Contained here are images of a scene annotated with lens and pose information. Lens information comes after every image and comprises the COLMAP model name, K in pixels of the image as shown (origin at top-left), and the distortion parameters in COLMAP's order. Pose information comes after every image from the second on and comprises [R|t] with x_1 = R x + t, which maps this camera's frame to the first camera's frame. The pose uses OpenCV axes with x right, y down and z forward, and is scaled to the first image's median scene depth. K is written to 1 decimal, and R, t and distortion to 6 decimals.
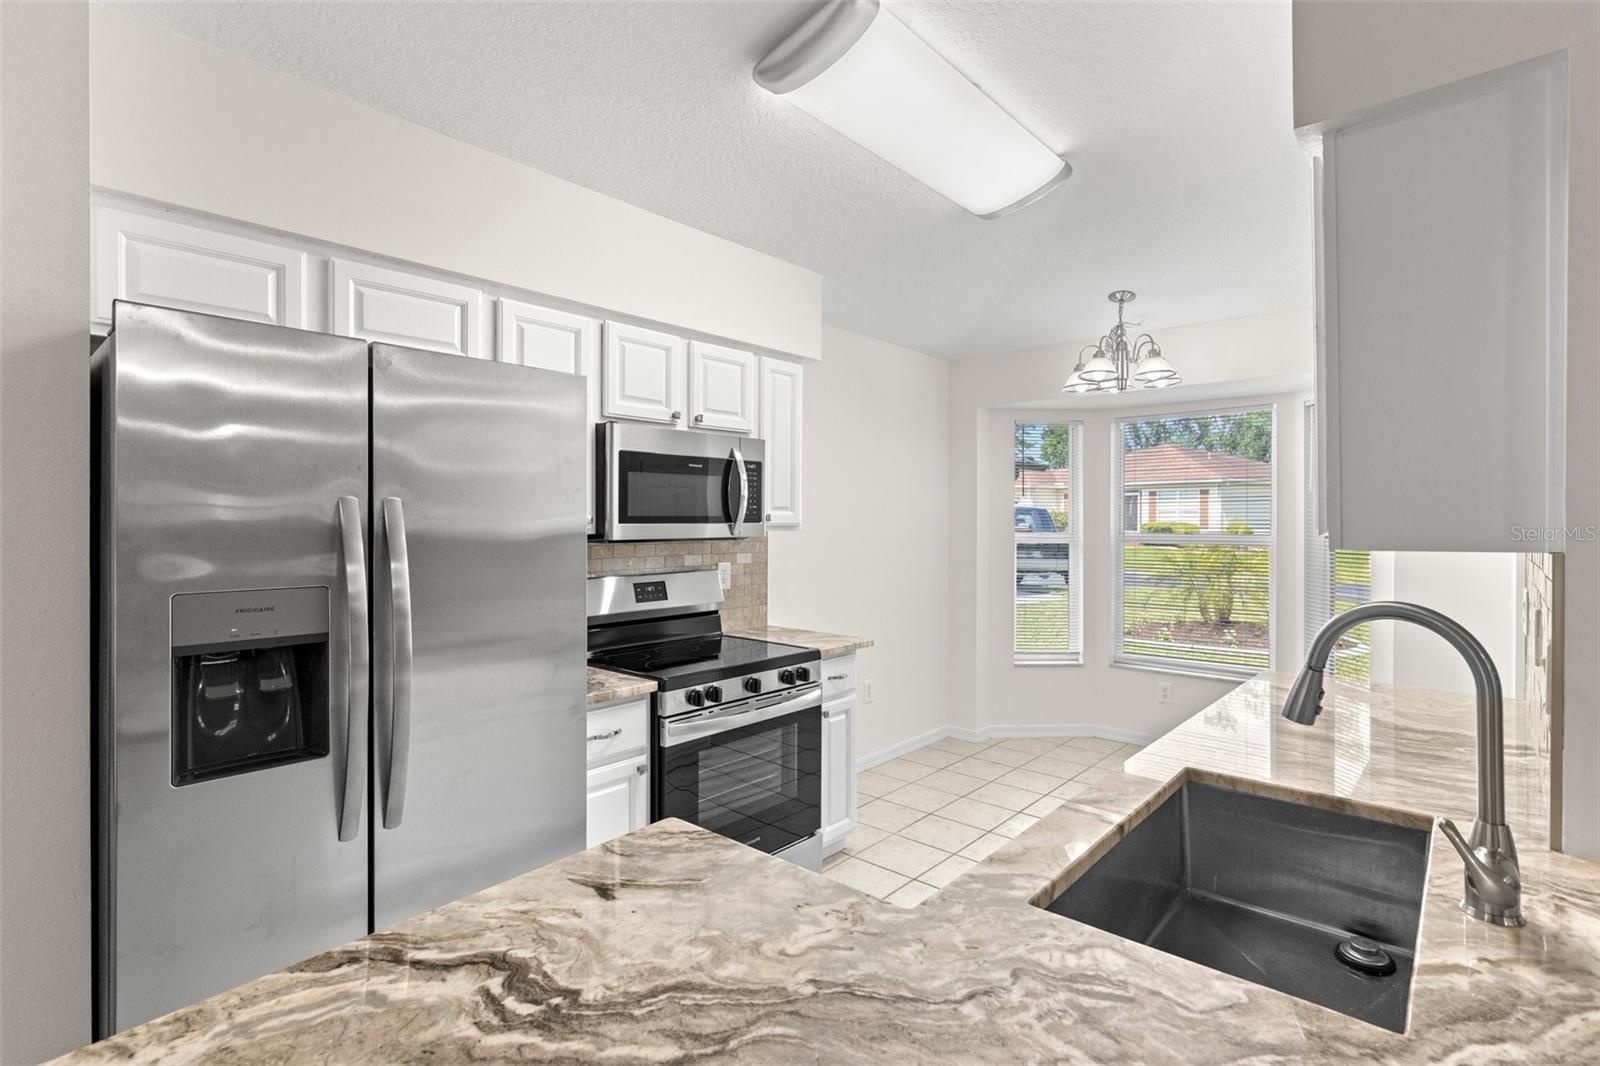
lens RADIAL K [[763.1, 0, 795.5], [0, 763.1, 519.8], [0, 0, 1]] dist [-0.002494, -0.002382]
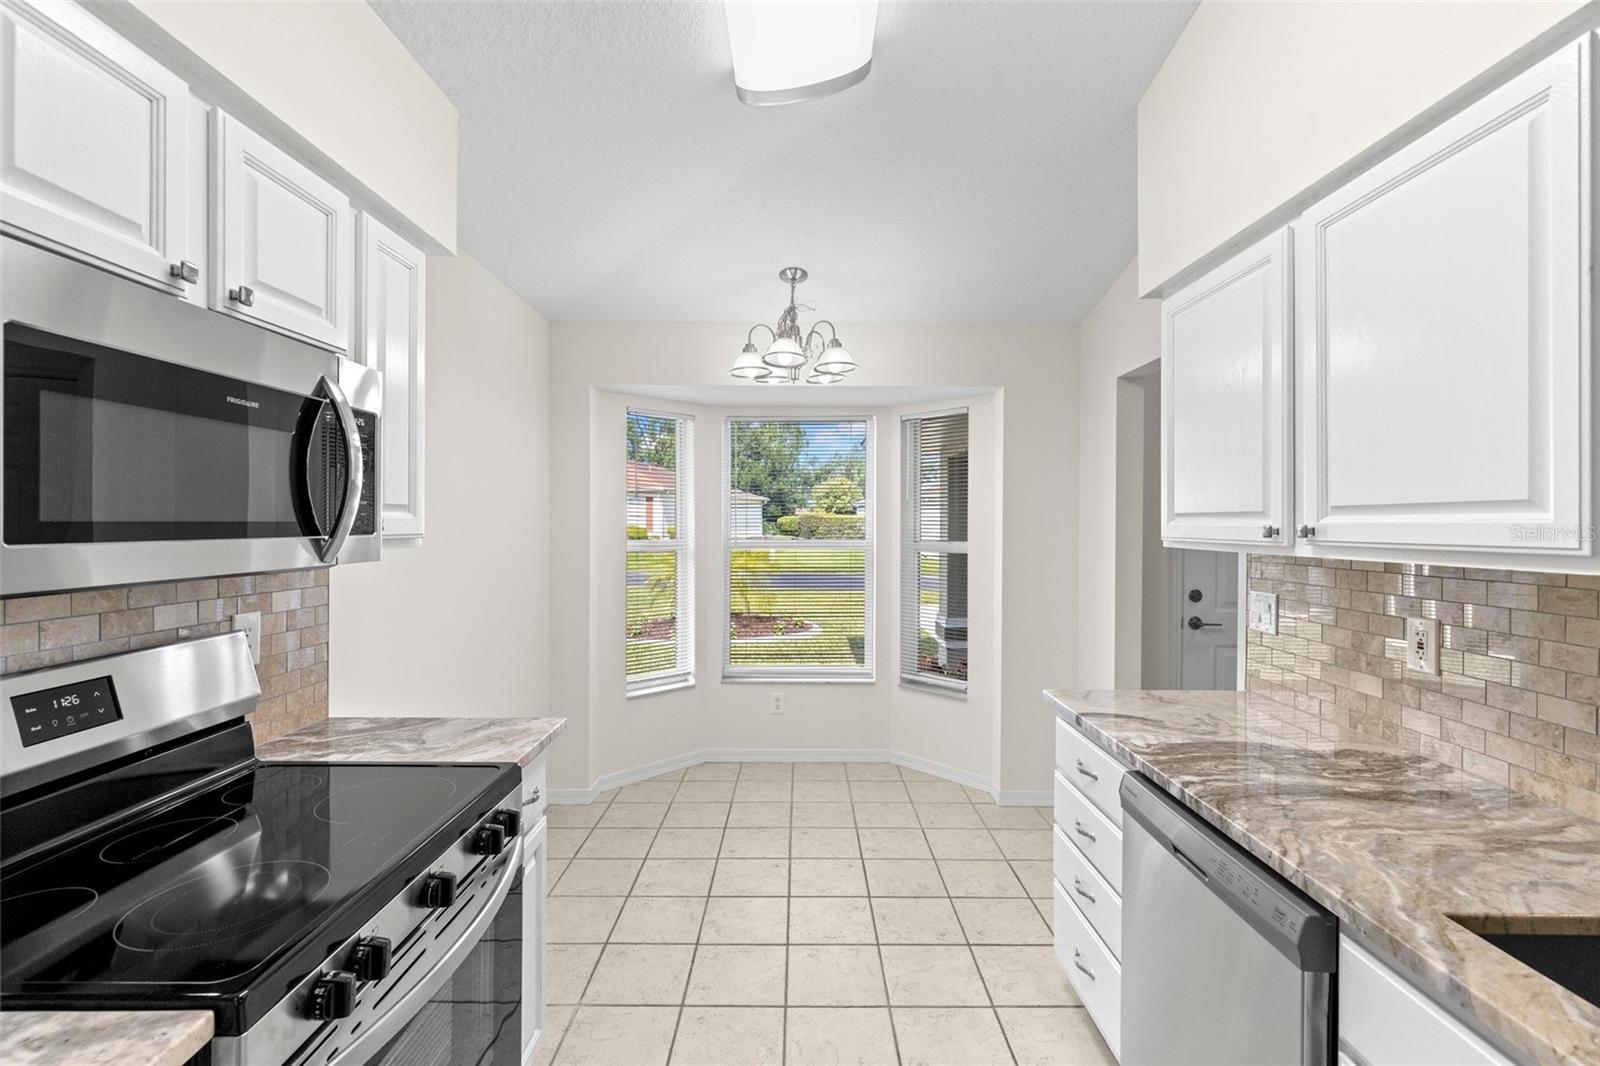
lens RADIAL K [[717.8, 0, 797.8], [0, 717.8, 528.9], [0, 0, 1]] dist [0.009198, -0.001857]
pose [[0.744991, -0.003618, 0.667065, -0.162806], [-0.002542, 0.999963, 0.008263, -0.004856], [-0.667070, -0.007851, 0.744954, 0.475509]]
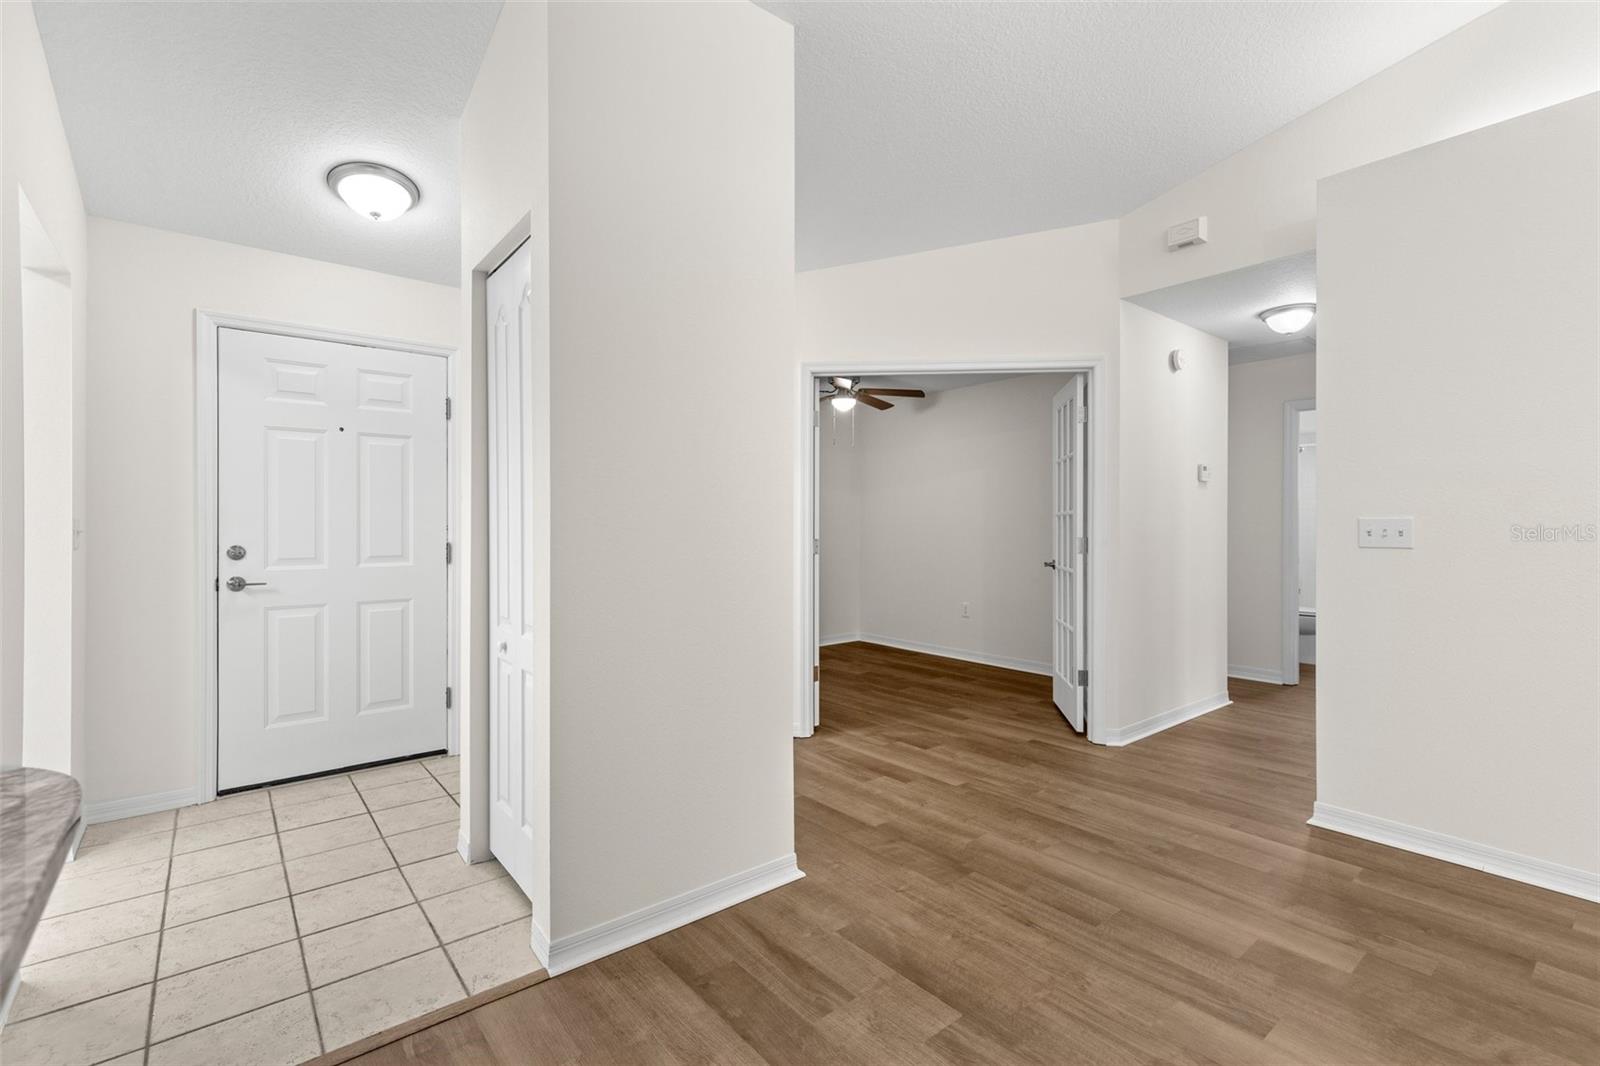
lens RADIAL K [[717.8, 0, 803.3], [0, 717.8, 524.0], [0, 0, 1]] dist [0.009198, -0.001857]
pose [[0.146323, -0.005628, 0.989221, 0.224921], [0.003538, 0.999980, 0.005166, 0.073077], [-0.989231, 0.002744, 0.146340, -0.059600]]
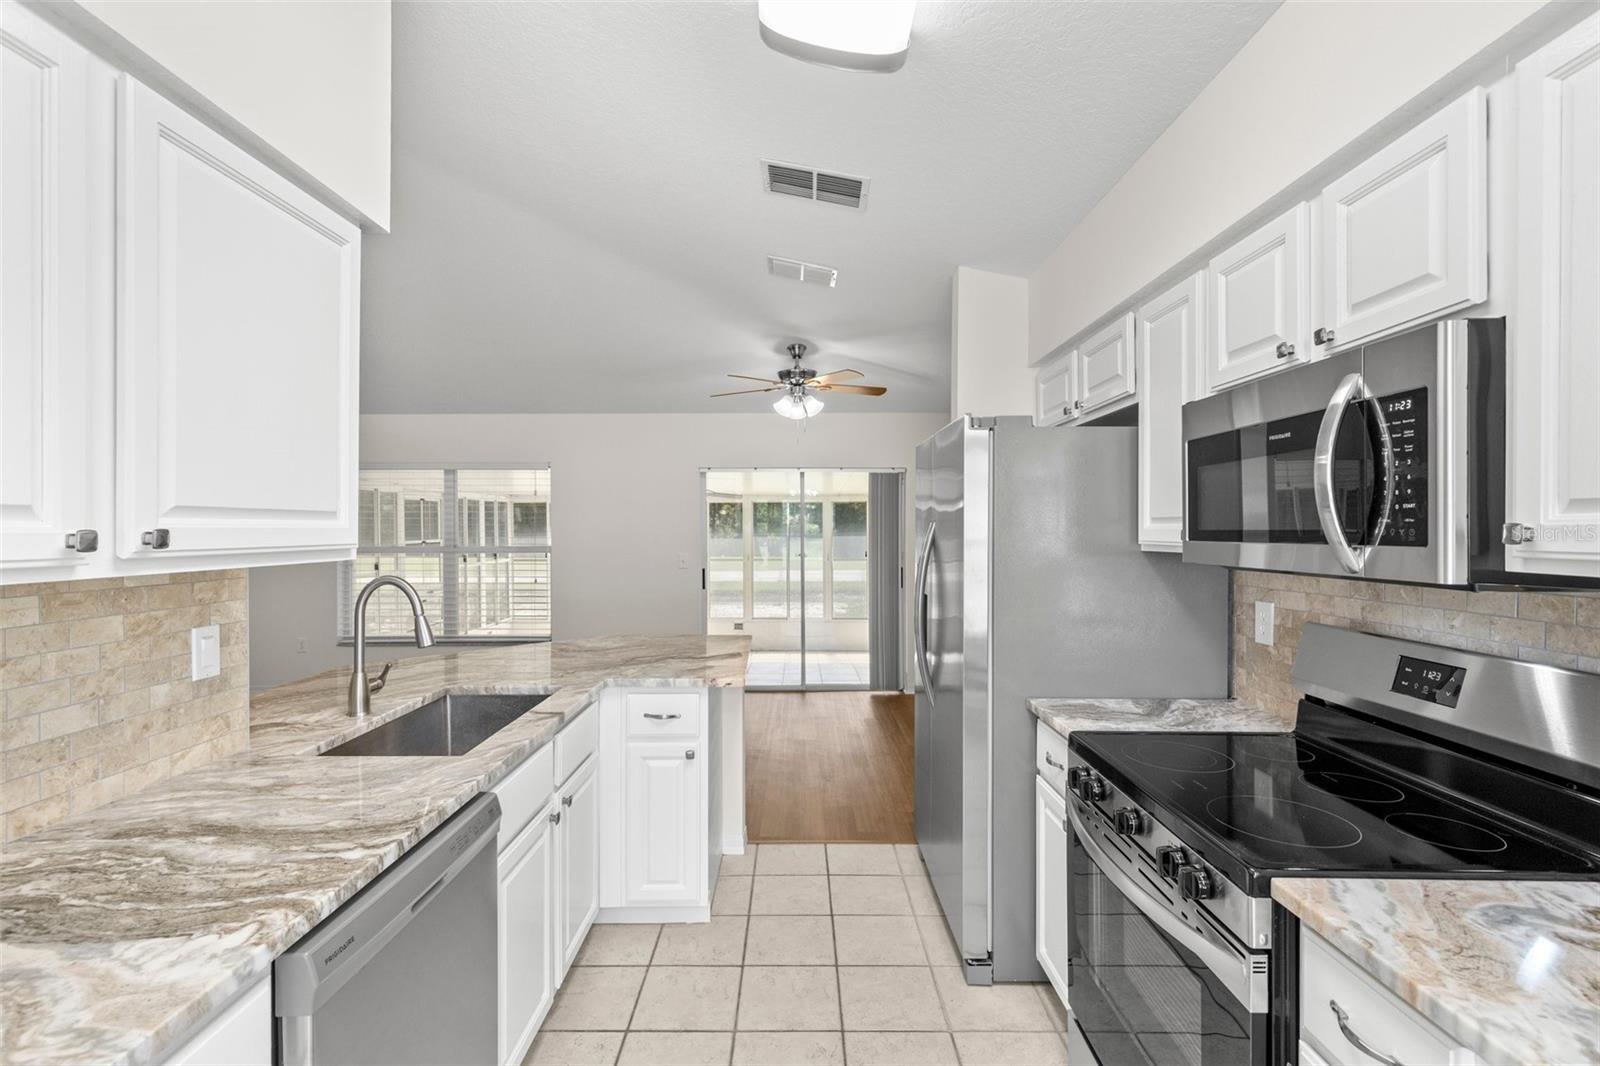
lens RADIAL K [[717.8, 0, 796.9], [0, 717.8, 532.2], [0, 0, 1]] dist [0.009198, -0.001857]
pose [[-0.743038, 0.001757, -0.669247, 0.446654], [-0.000891, 0.999993, 0.003615, -0.004658], [0.669249, 0.003282, -0.743031, 1.106122]]
